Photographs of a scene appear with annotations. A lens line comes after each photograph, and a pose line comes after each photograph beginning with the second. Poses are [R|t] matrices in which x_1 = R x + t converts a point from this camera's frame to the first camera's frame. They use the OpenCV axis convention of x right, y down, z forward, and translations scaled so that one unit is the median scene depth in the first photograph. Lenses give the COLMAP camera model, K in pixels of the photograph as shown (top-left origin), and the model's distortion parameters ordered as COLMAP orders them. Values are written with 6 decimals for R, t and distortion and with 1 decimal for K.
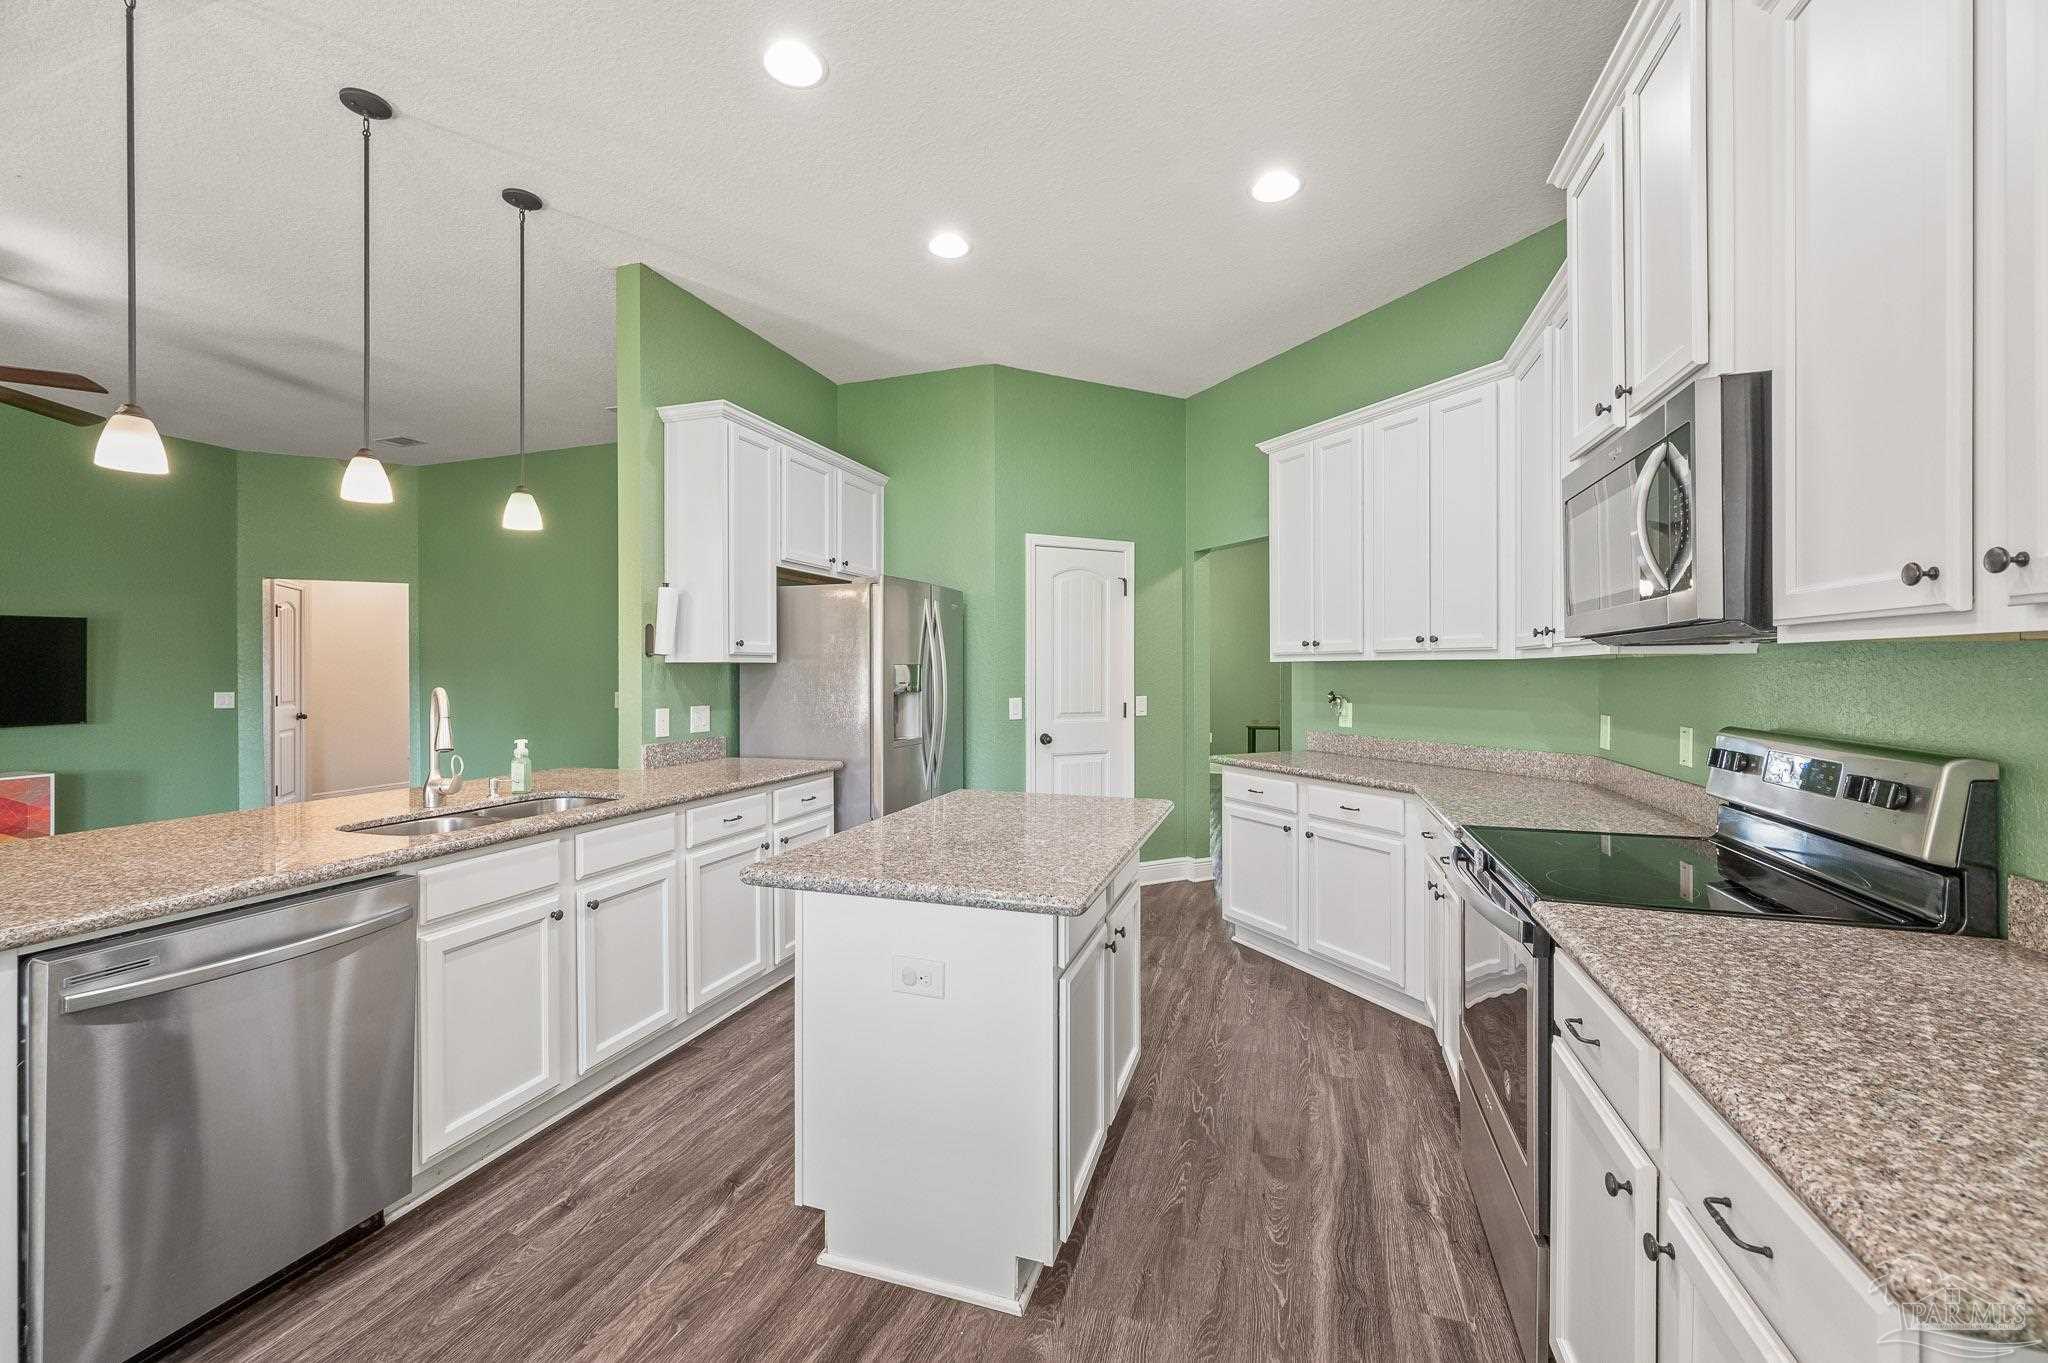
lens RADIAL K [[817.9, 0, 1029.6], [0, 817.9, 680.2], [0, 0, 1]] dist [-0.002233, 0.000058]
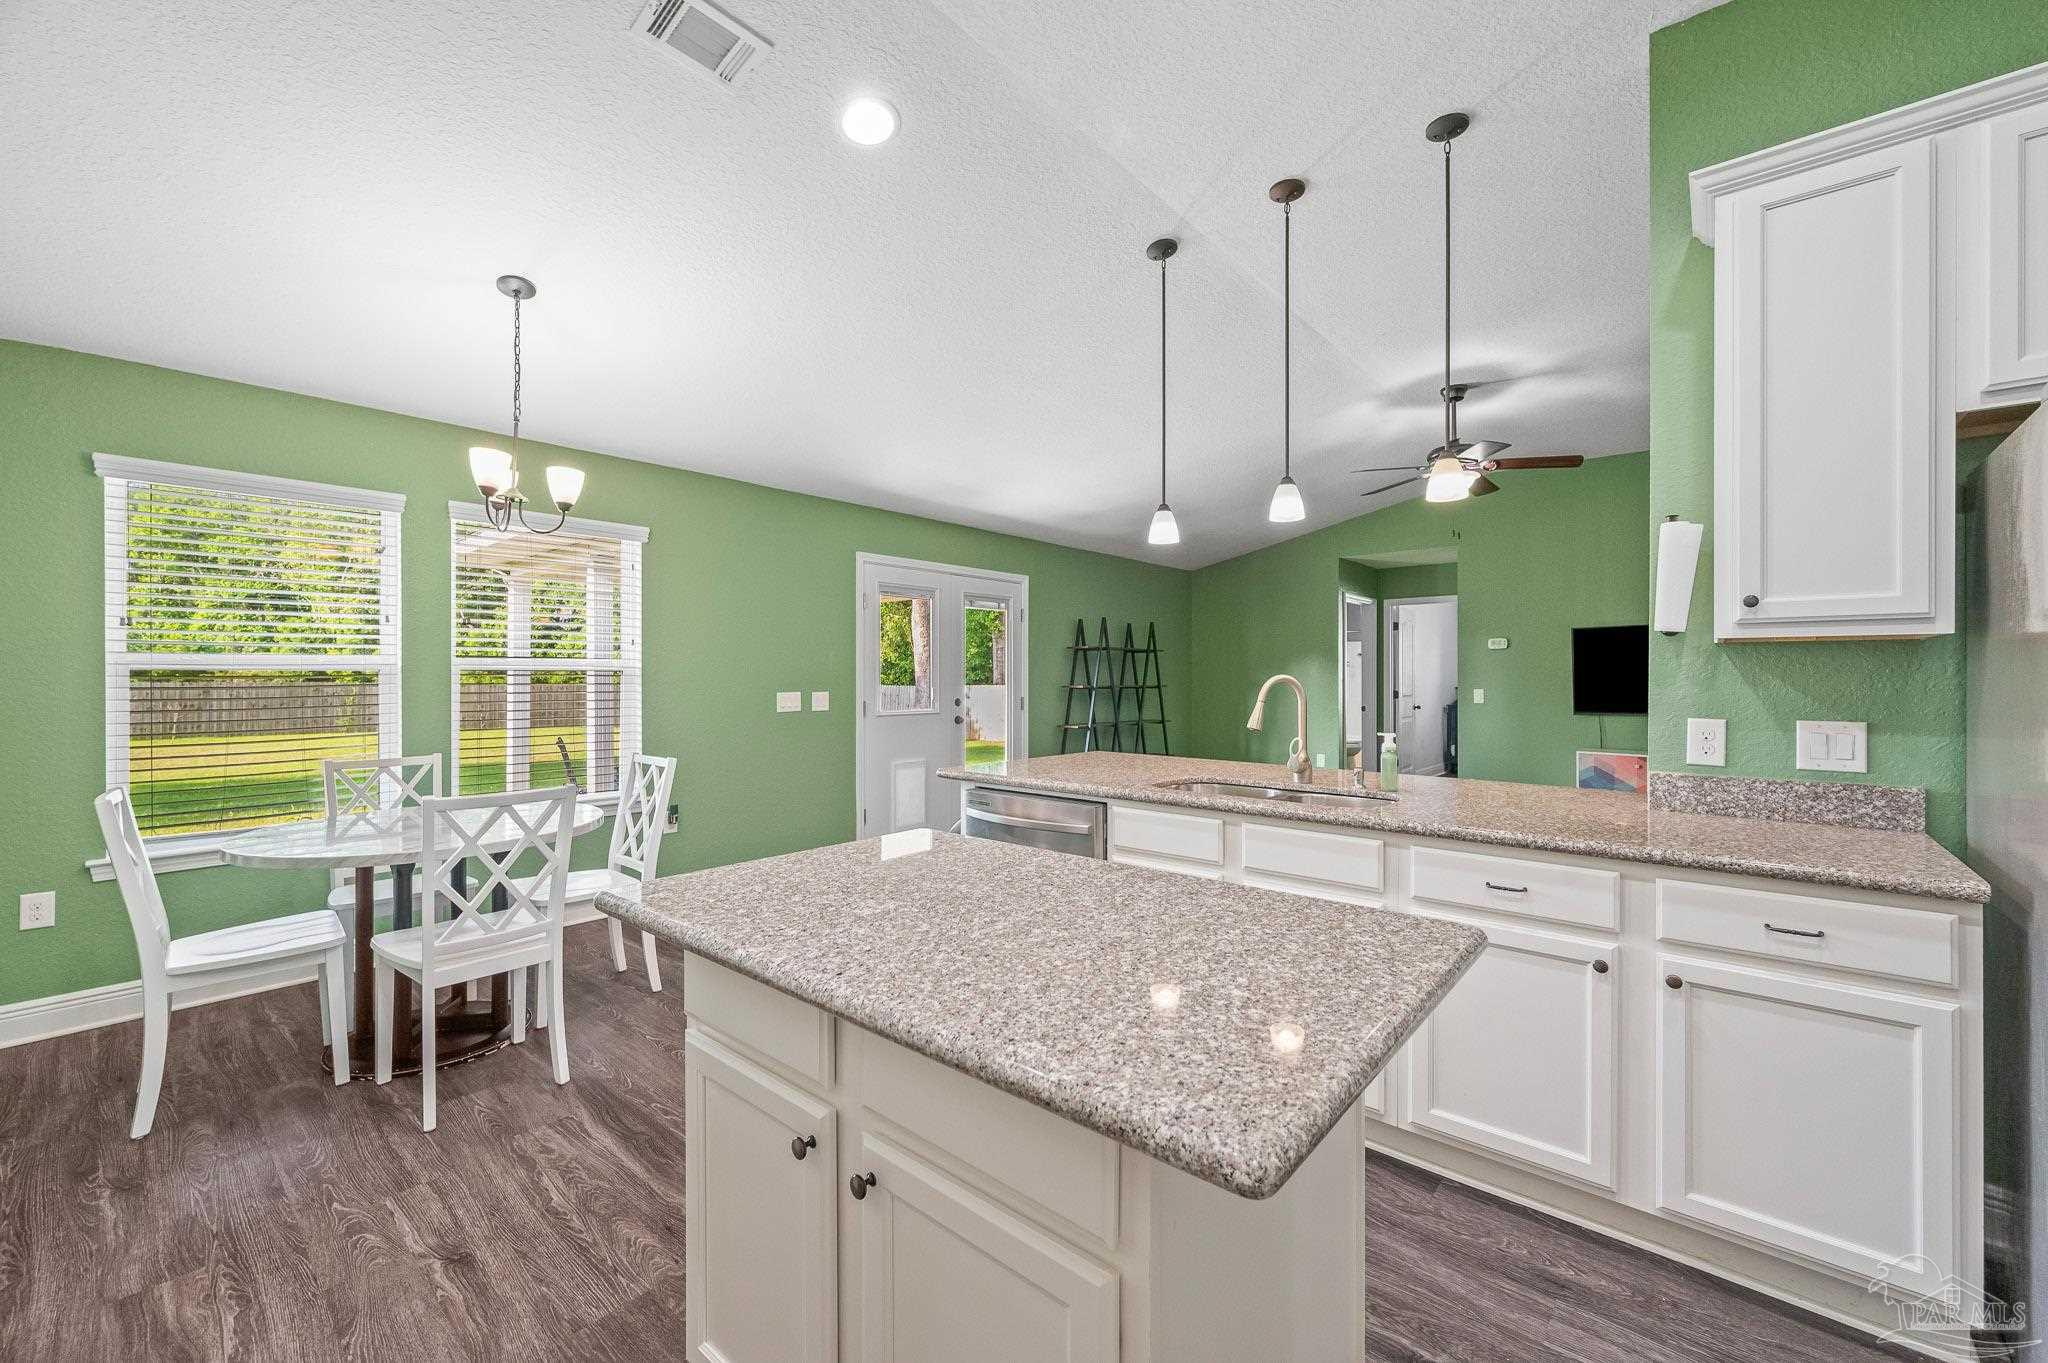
lens RADIAL K [[817.9, 0, 1029.6], [0, 817.9, 680.2], [0, 0, 1]] dist [-0.002233, 0.000058]
pose [[-0.380178, 0.008249, -0.924877, 0.351063], [-0.015146, 0.999771, 0.015143, 0.007002], [0.924789, 0.019765, -0.379966, 0.830336]]
